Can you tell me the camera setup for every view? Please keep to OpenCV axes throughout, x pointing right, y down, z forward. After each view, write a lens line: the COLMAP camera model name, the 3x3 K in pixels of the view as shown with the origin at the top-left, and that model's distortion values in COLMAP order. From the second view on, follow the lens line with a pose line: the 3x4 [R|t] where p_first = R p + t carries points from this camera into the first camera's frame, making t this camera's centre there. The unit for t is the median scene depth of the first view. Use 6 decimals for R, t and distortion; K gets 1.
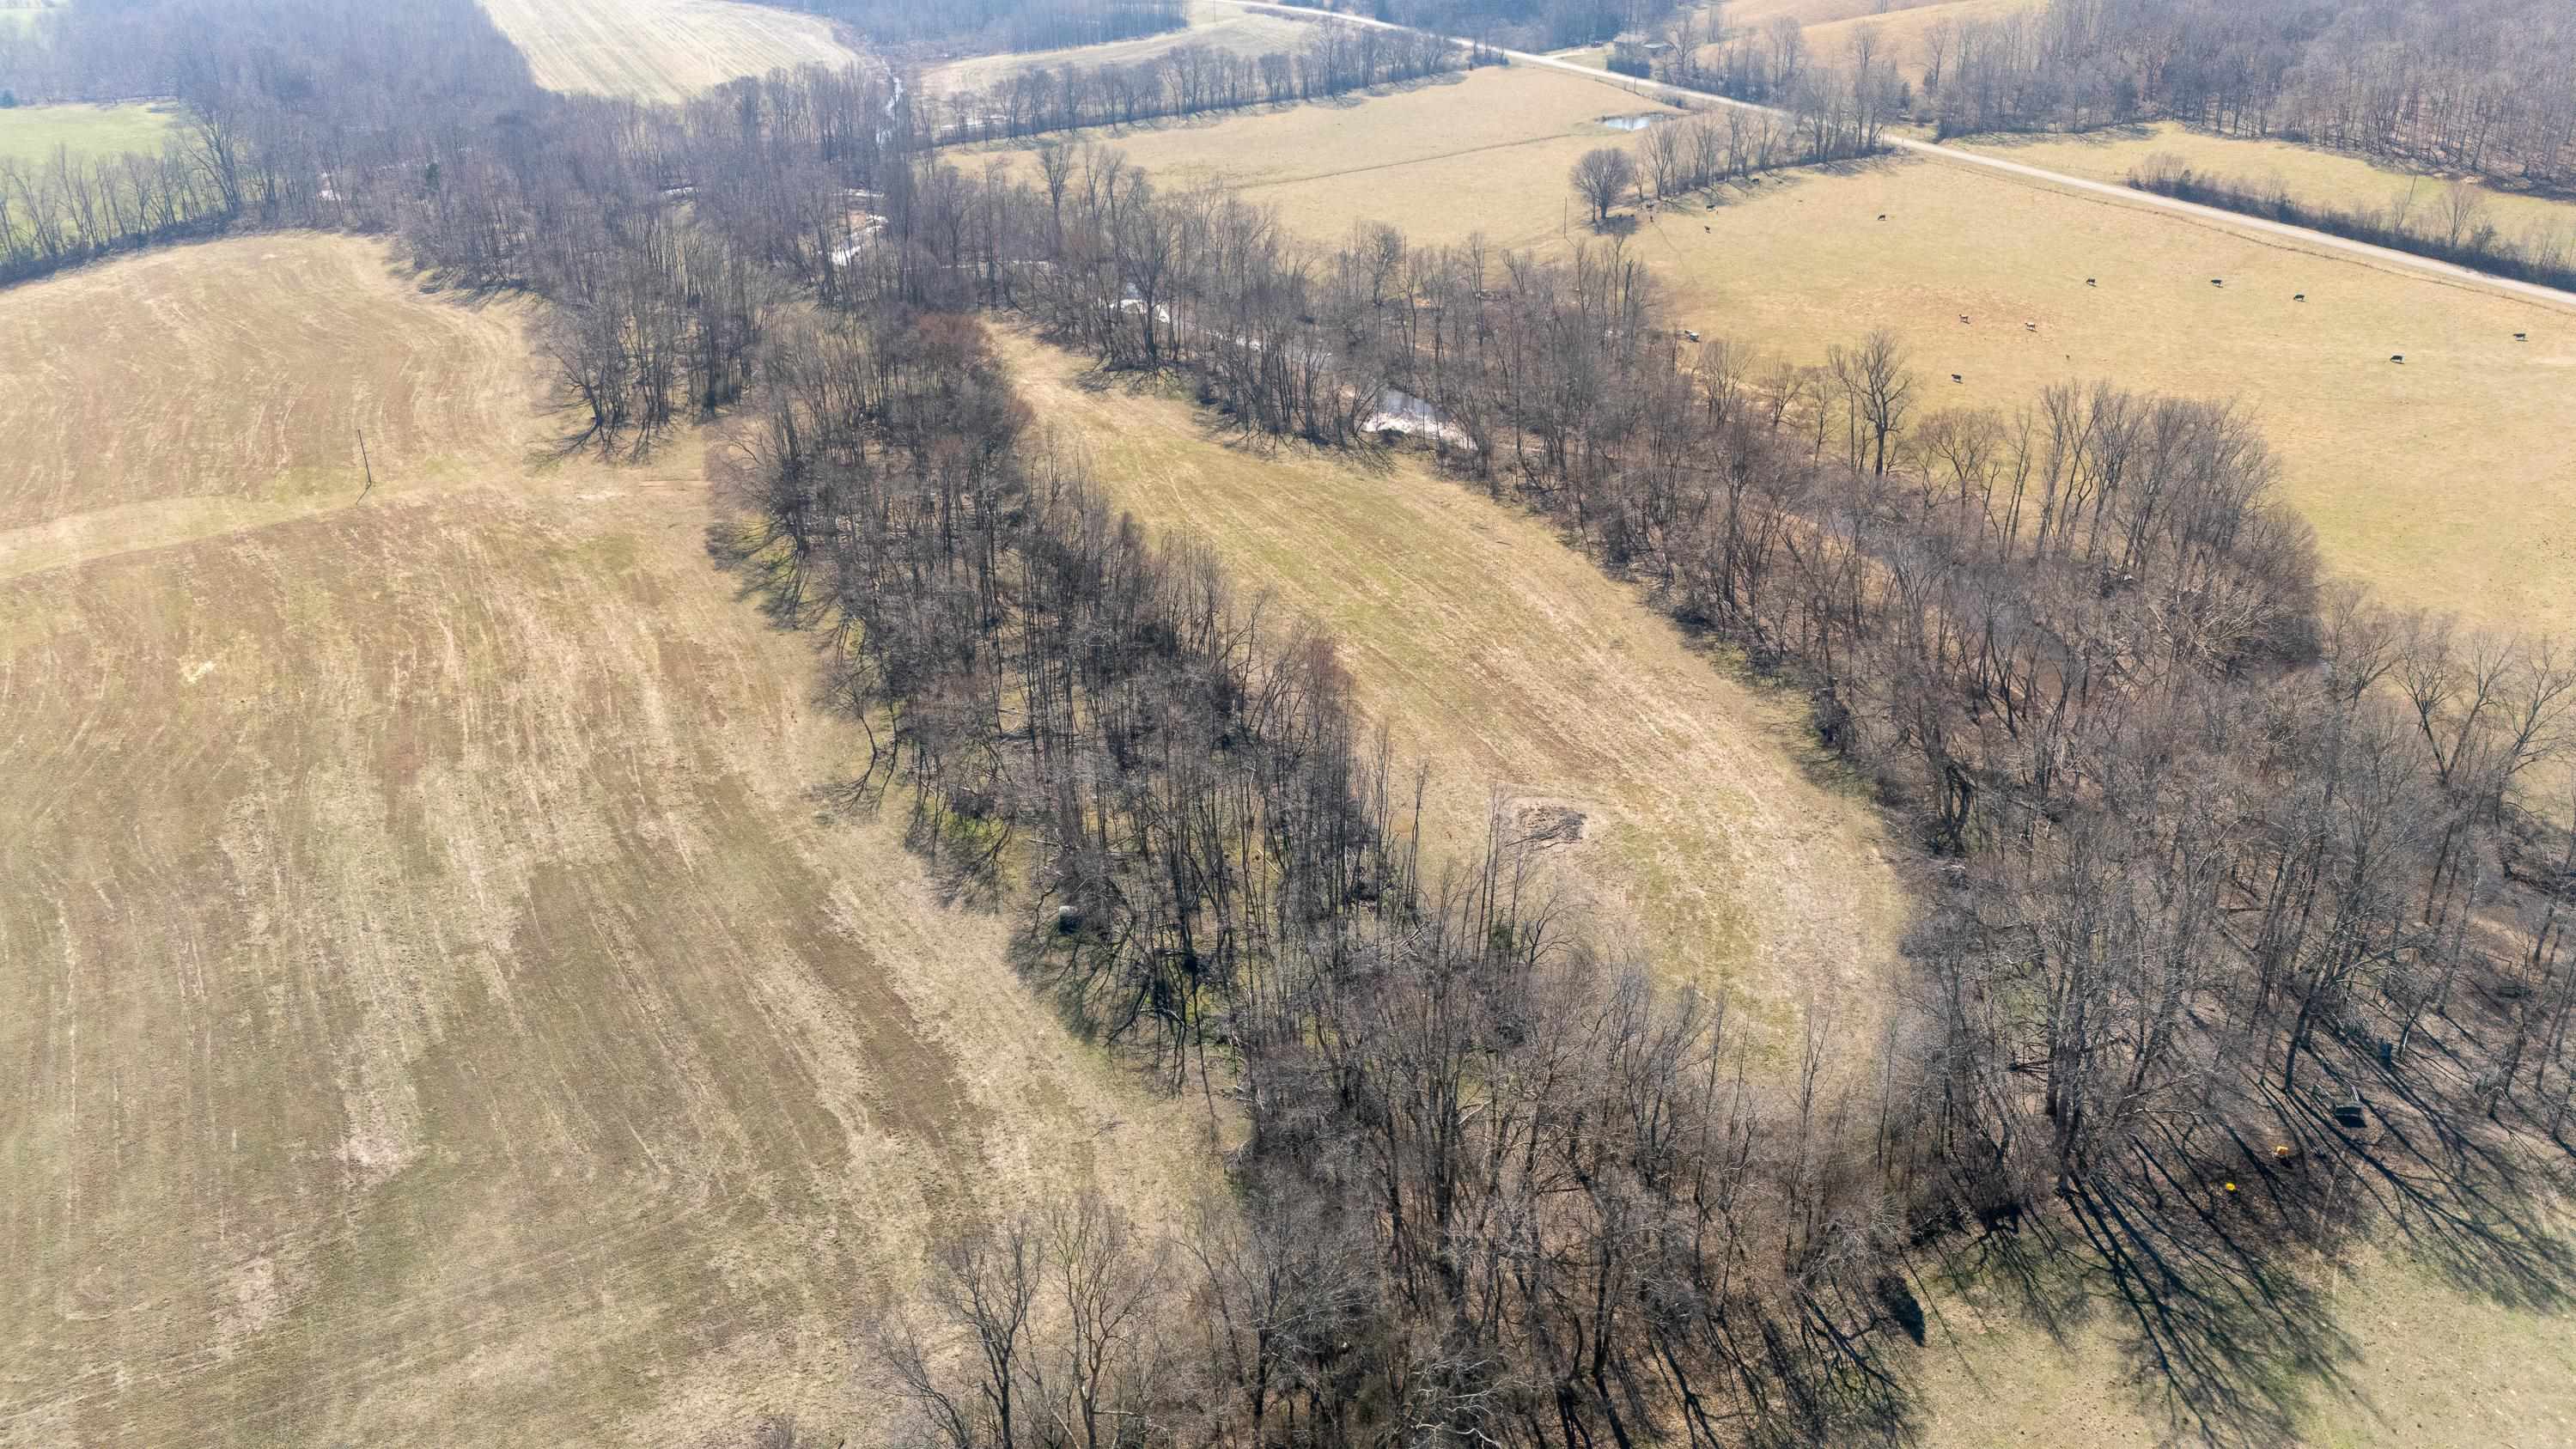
lens RADIAL K [[1870.5, 0, 1292.5], [0, 1870.5, 711.7], [0, 0, 1]] dist [0.070619, -0.067949]
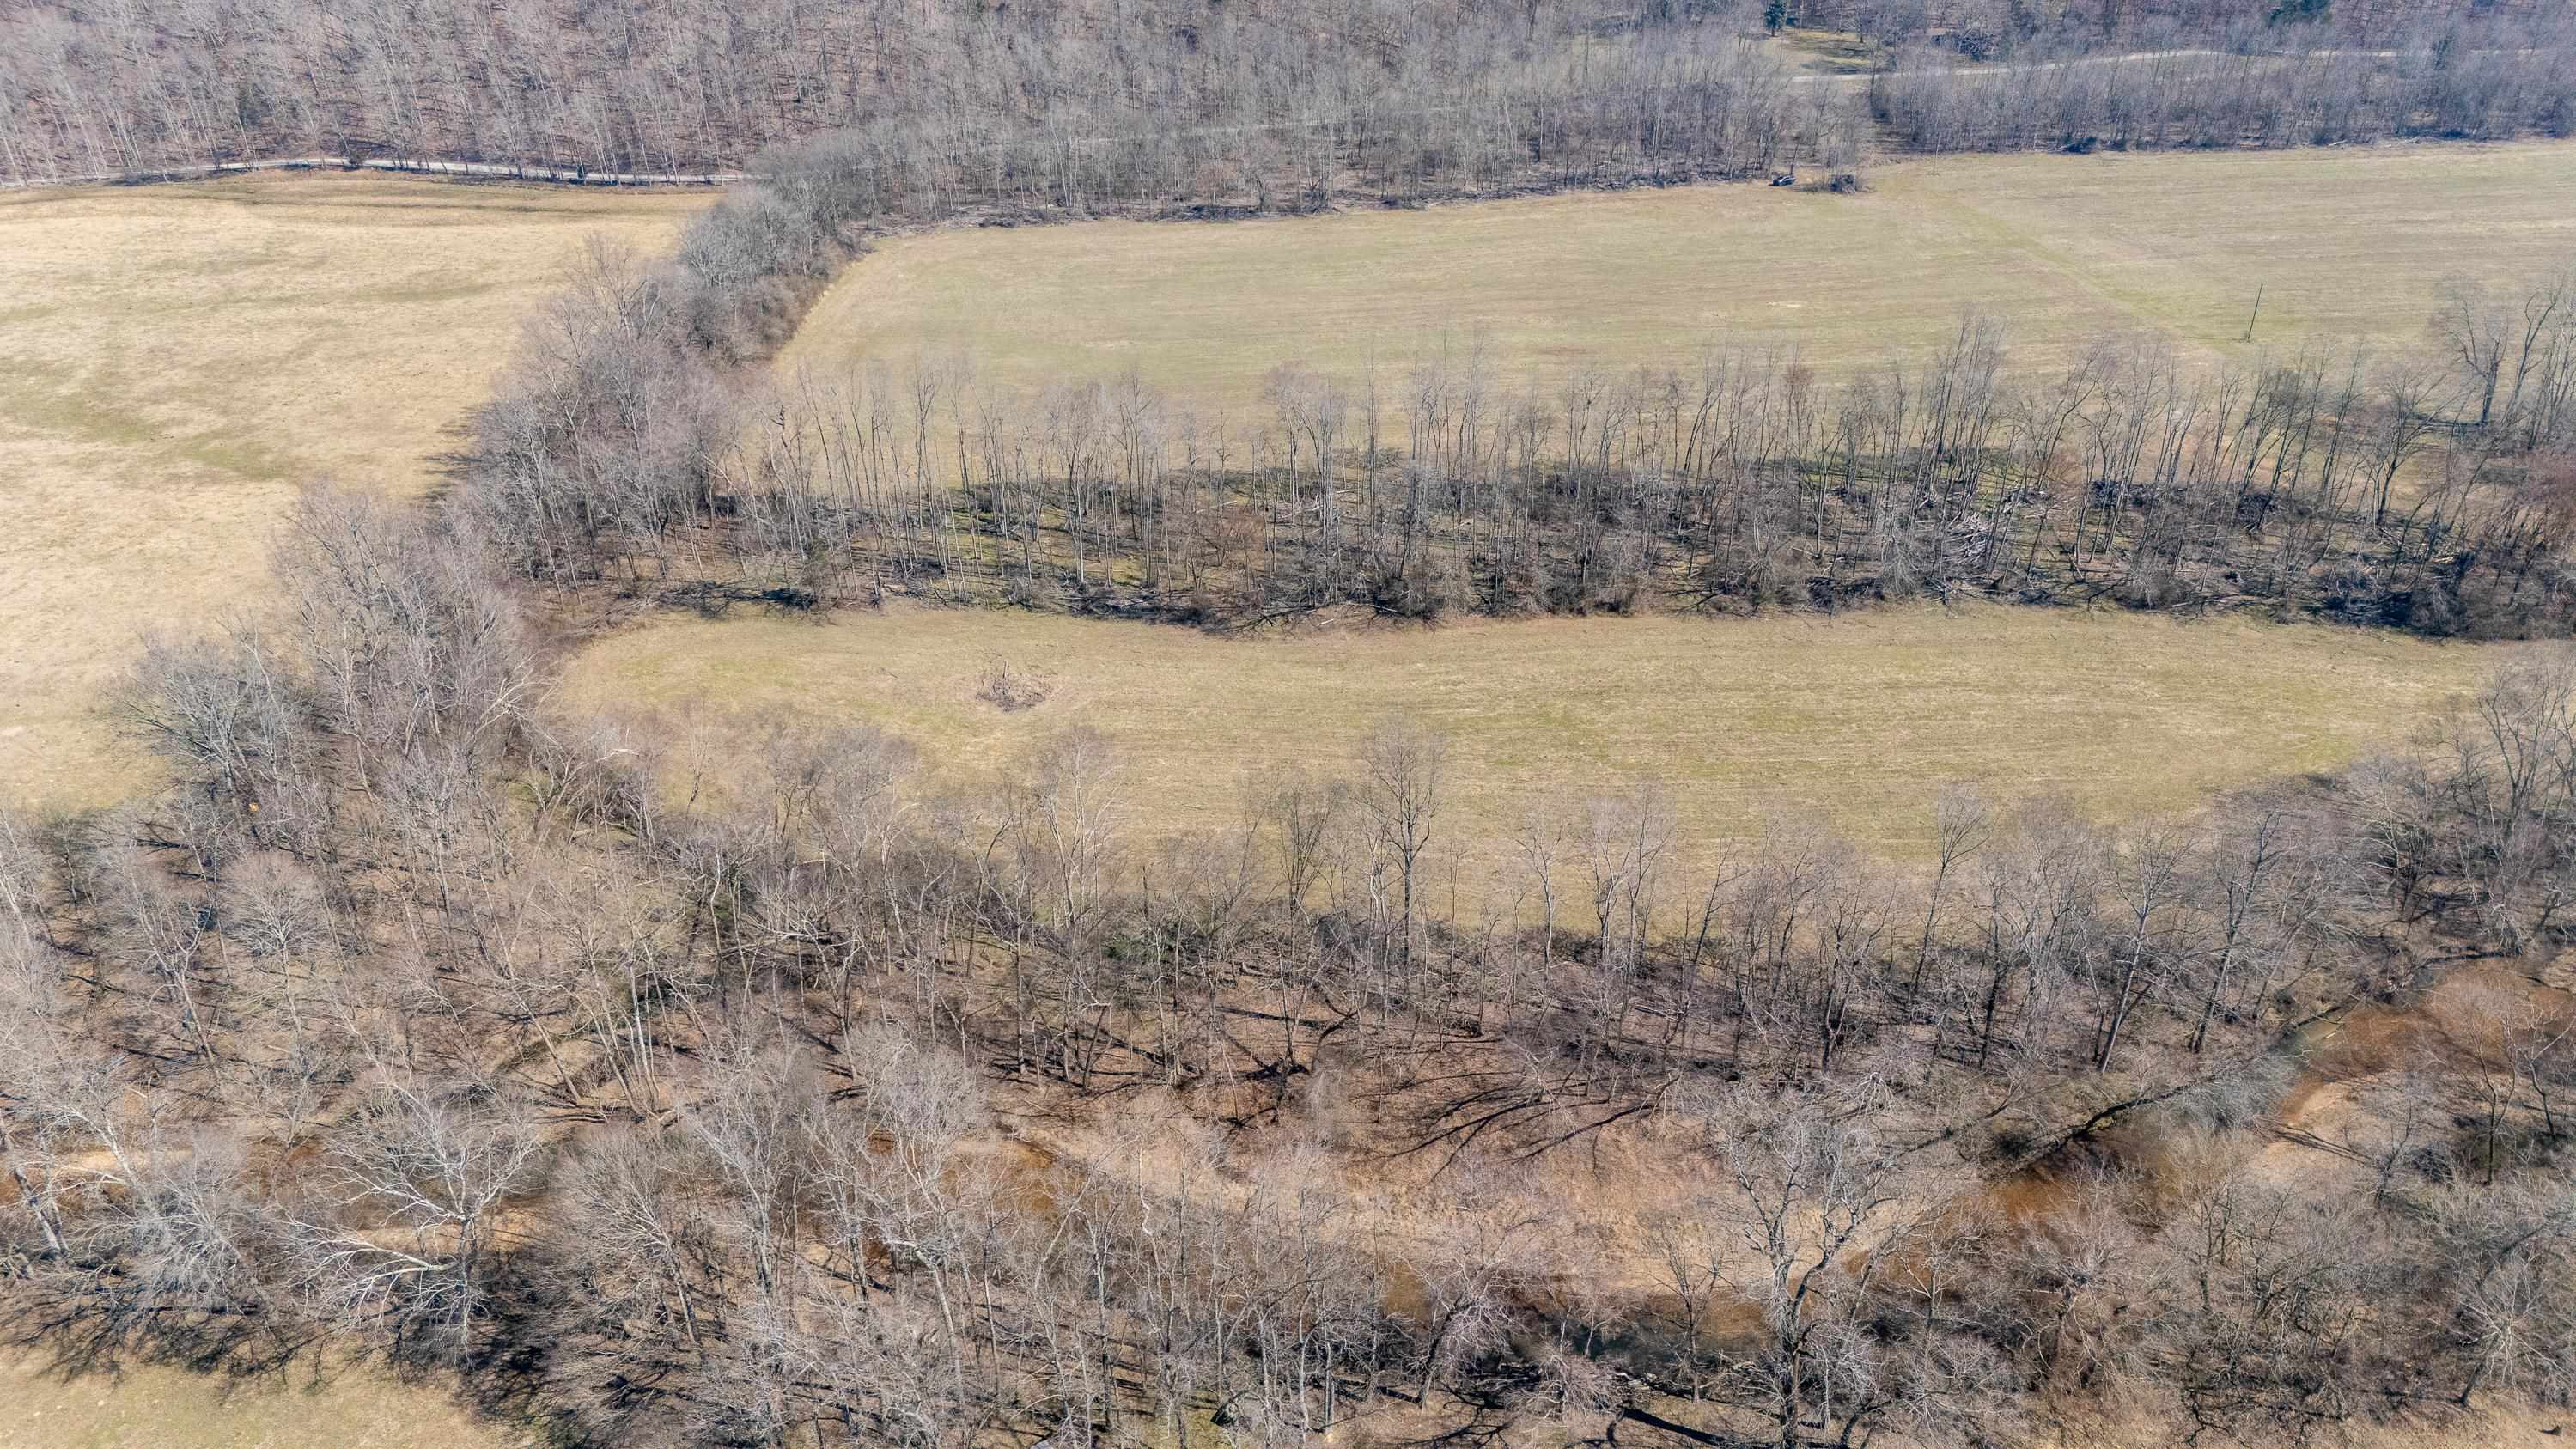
lens RADIAL K [[1870.5, 0, 1298.4], [0, 1870.5, 725.2], [0, 0, 1]] dist [0.070619, -0.067949]
pose [[-0.445360, 0.468675, -0.762888, 0.889374], [-0.383549, 0.670050, 0.635550, -0.660066], [0.809039, 0.575653, -0.118654, 1.312783]]
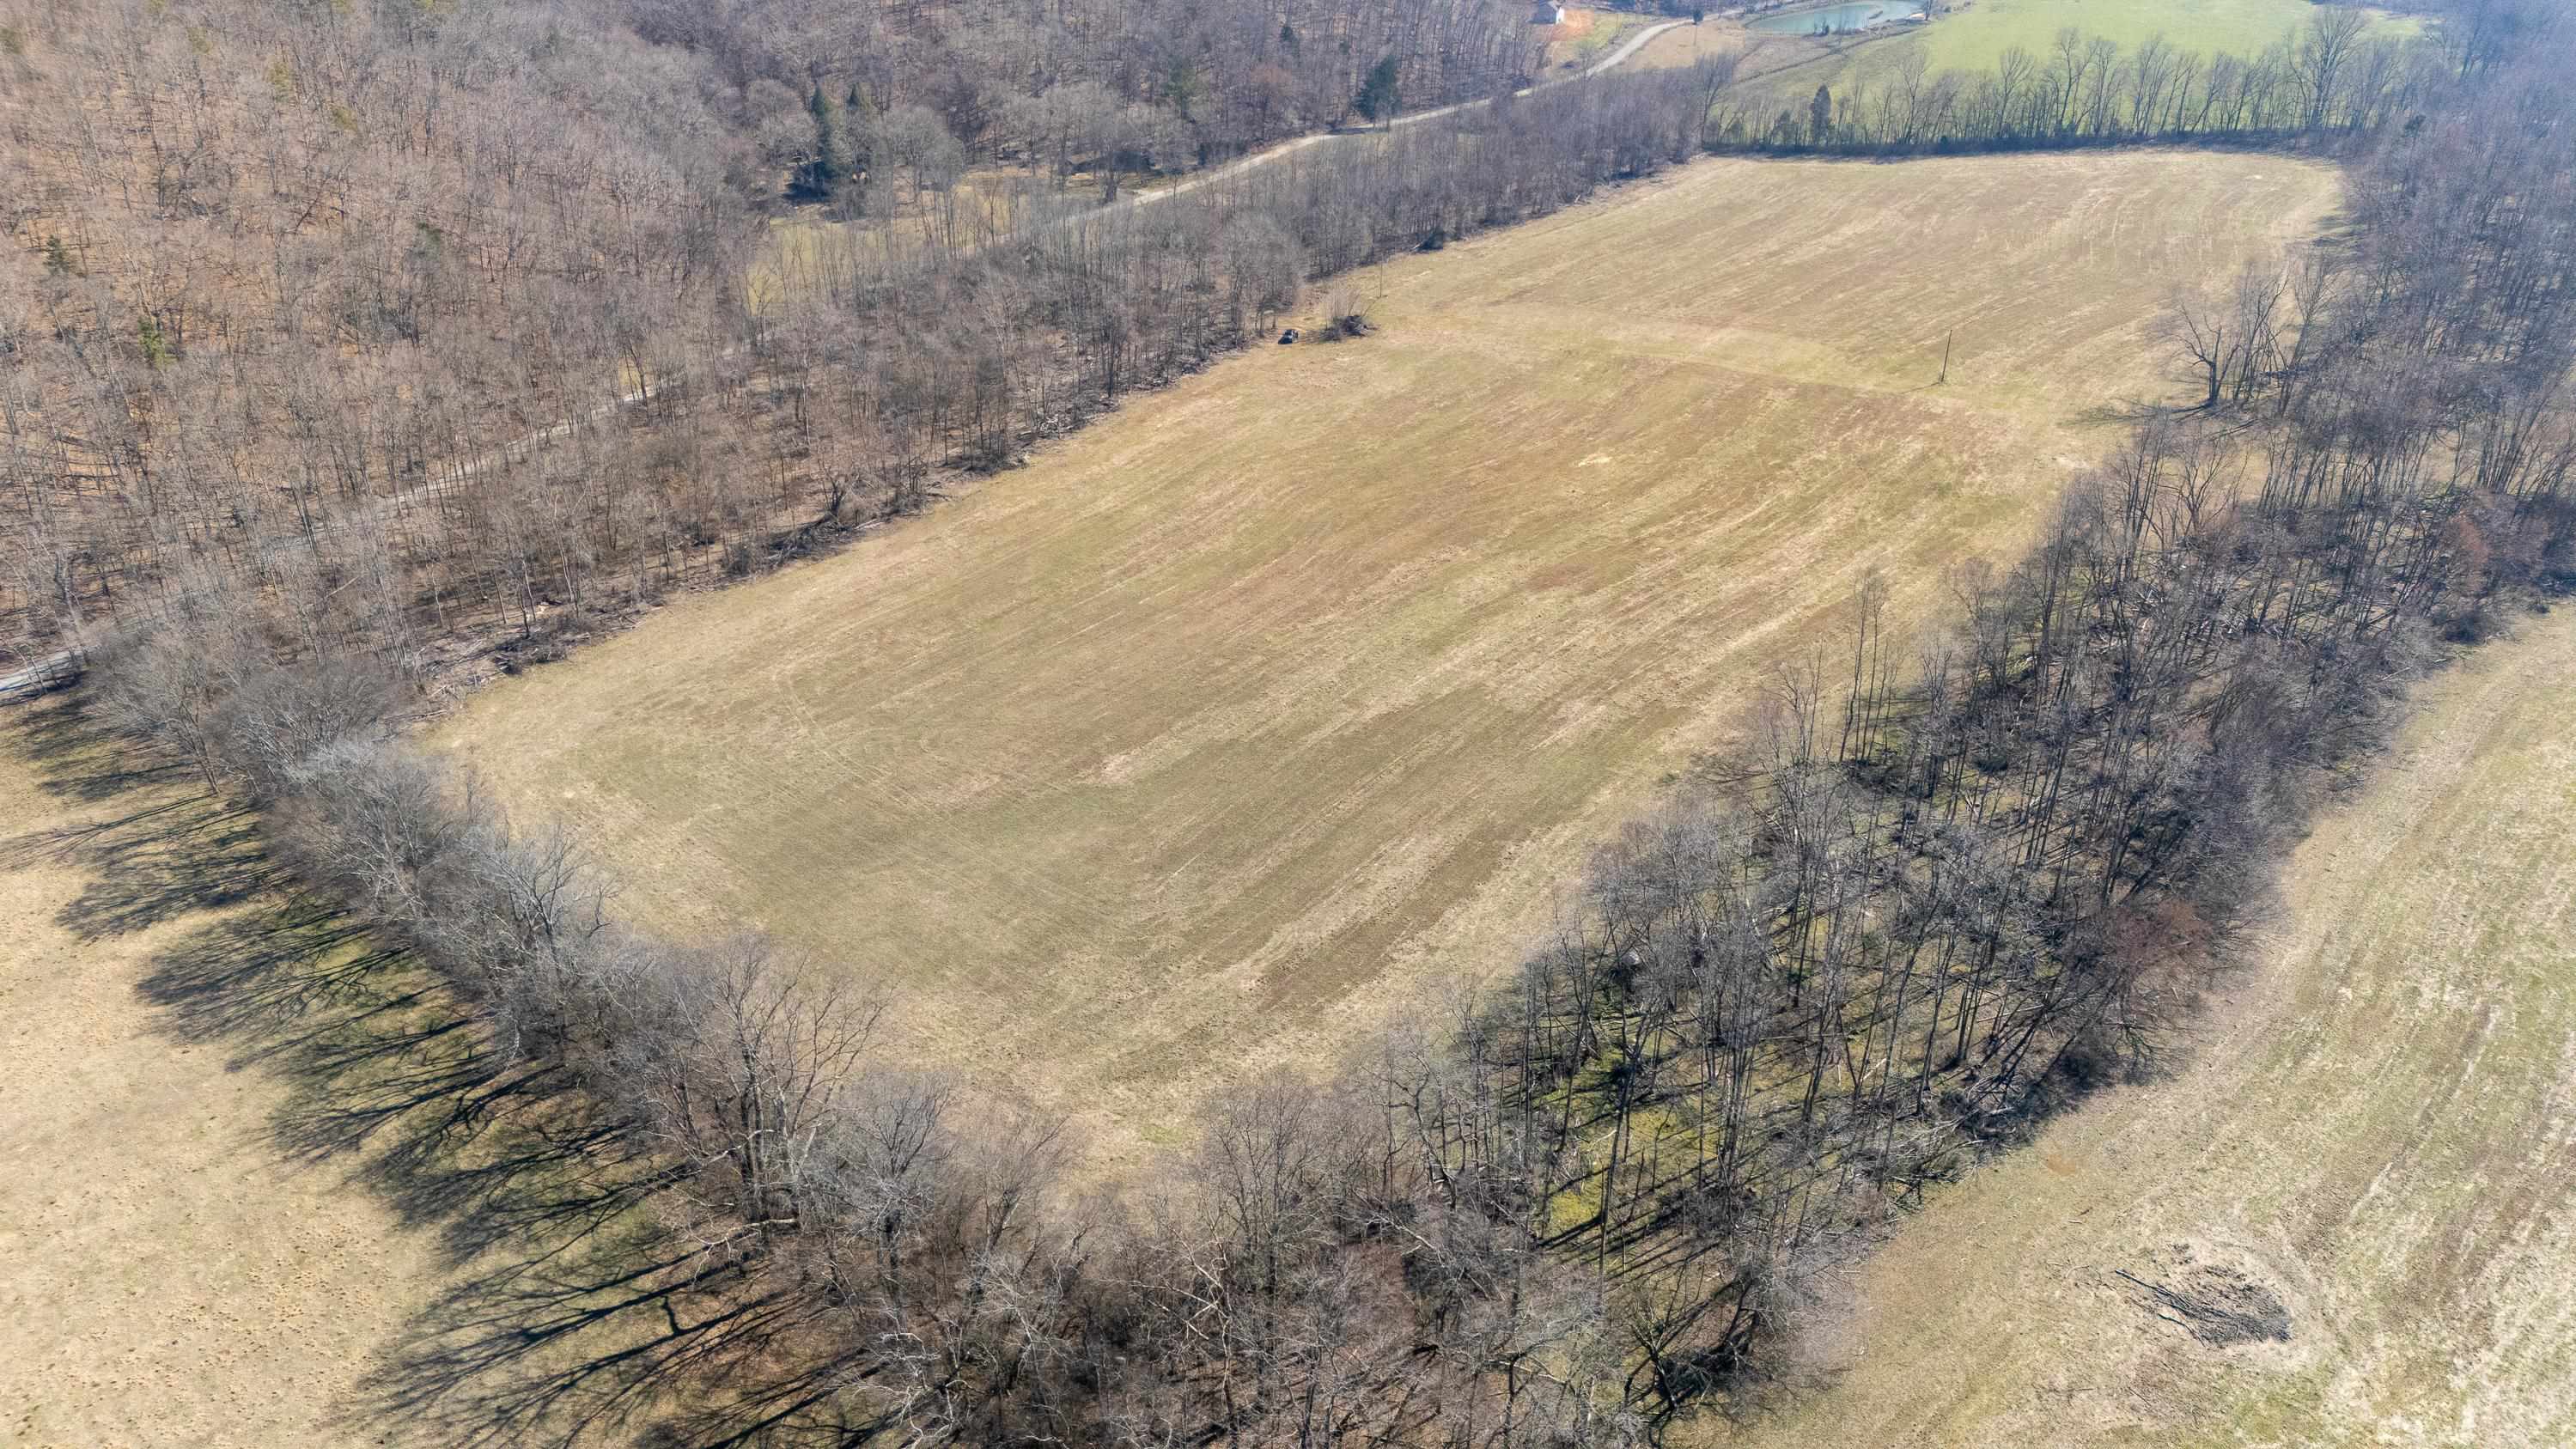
lens RADIAL K [[1870.5, 0, 1297.3], [0, 1870.5, 747.9], [0, 0, 1]] dist [0.070619, -0.067949]
pose [[0.362461, 0.461280, -0.809841, 0.490838], [-0.413863, 0.858220, 0.303604, -0.183397], [0.835069, 0.225118, 0.501978, 0.367475]]
